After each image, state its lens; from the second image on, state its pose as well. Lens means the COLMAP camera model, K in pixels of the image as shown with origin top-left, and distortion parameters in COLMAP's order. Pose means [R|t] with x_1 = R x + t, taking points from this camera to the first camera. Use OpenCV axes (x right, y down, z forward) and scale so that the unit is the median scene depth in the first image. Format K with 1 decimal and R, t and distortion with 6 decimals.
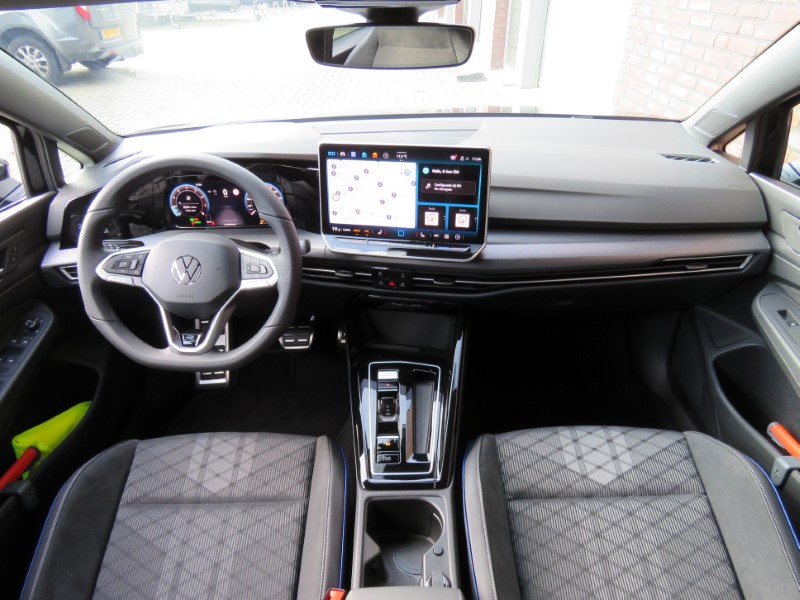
lens RADIAL K [[538.6, 0, 400.0], [0, 538.6, 300.0], [0, 0, 1]] dist [-0.003422, -0.002081]
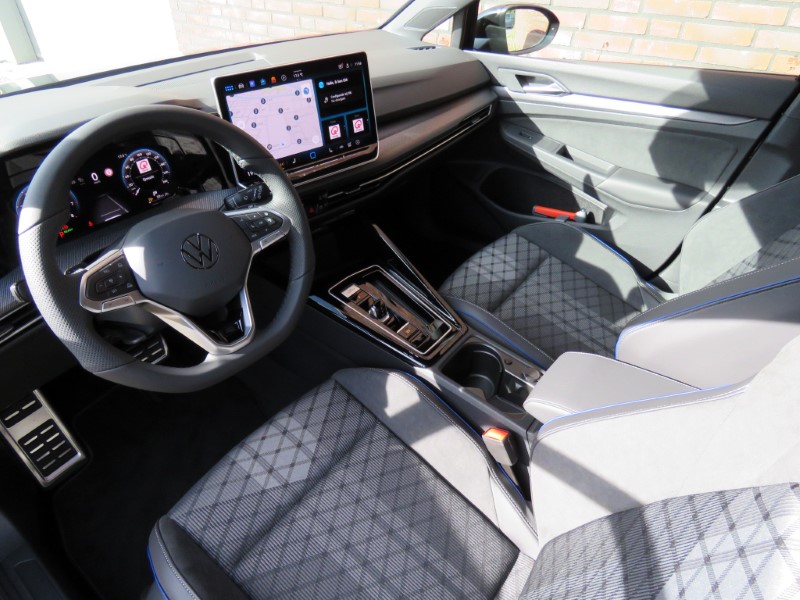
lens RADIAL K [[512.2, 0, 400.0], [0, 512.2, 300.0], [0, 0, 1]] dist [-0.002287, -0.001088]
pose [[0.607450, -0.457796, 0.649174, -0.672150], [0.409290, 0.880779, 0.238139, -0.047853], [-0.680798, 0.121043, 0.722401, 0.232164]]
